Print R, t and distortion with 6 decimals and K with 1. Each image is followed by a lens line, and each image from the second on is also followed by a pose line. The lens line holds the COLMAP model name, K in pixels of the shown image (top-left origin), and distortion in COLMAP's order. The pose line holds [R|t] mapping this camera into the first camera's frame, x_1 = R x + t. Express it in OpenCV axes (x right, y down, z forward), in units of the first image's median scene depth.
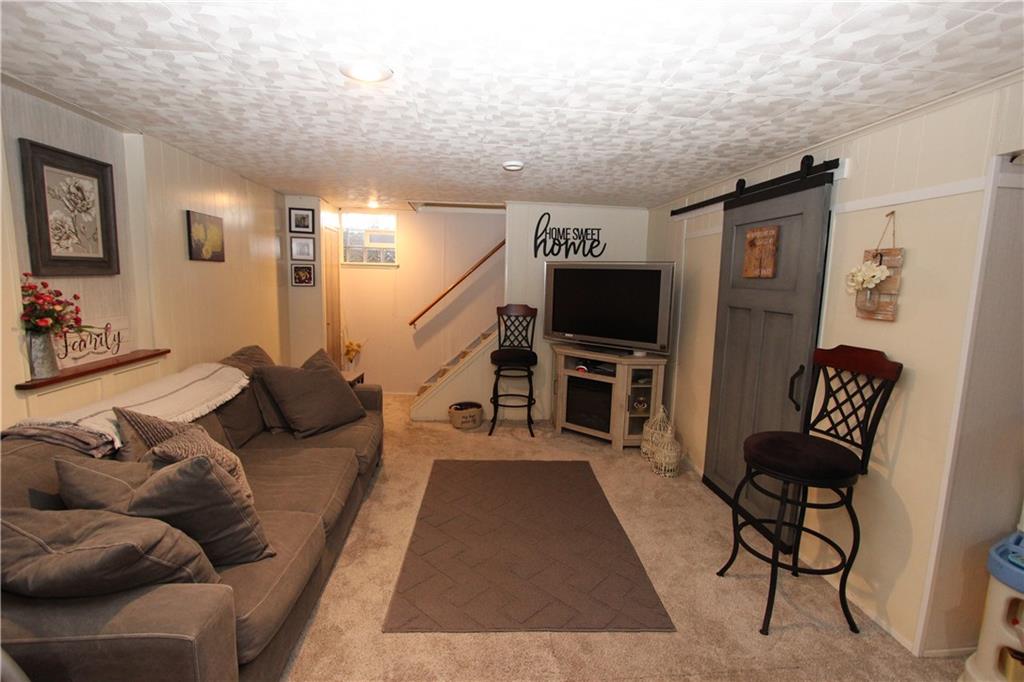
lens RADIAL K [[470.9, 0, 511.0], [0, 470.9, 344.1], [0, 0, 1]] dist [-0.019423, 0.000921]
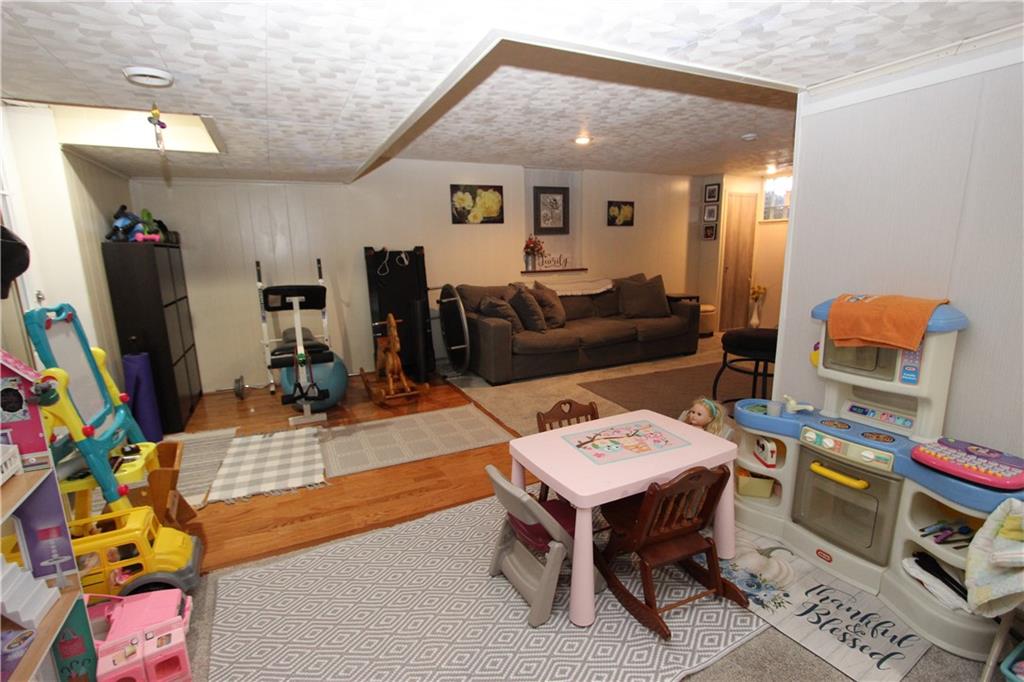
lens RADIAL K [[470.9, 0, 511.0], [0, 470.9, 344.1], [0, 0, 1]] dist [-0.019423, 0.000921]
pose [[0.350897, 0.154396, -0.923598, 1.349770], [-0.099828, 0.986861, 0.127045, 0.128102], [0.931078, 0.047621, 0.361699, -0.108366]]
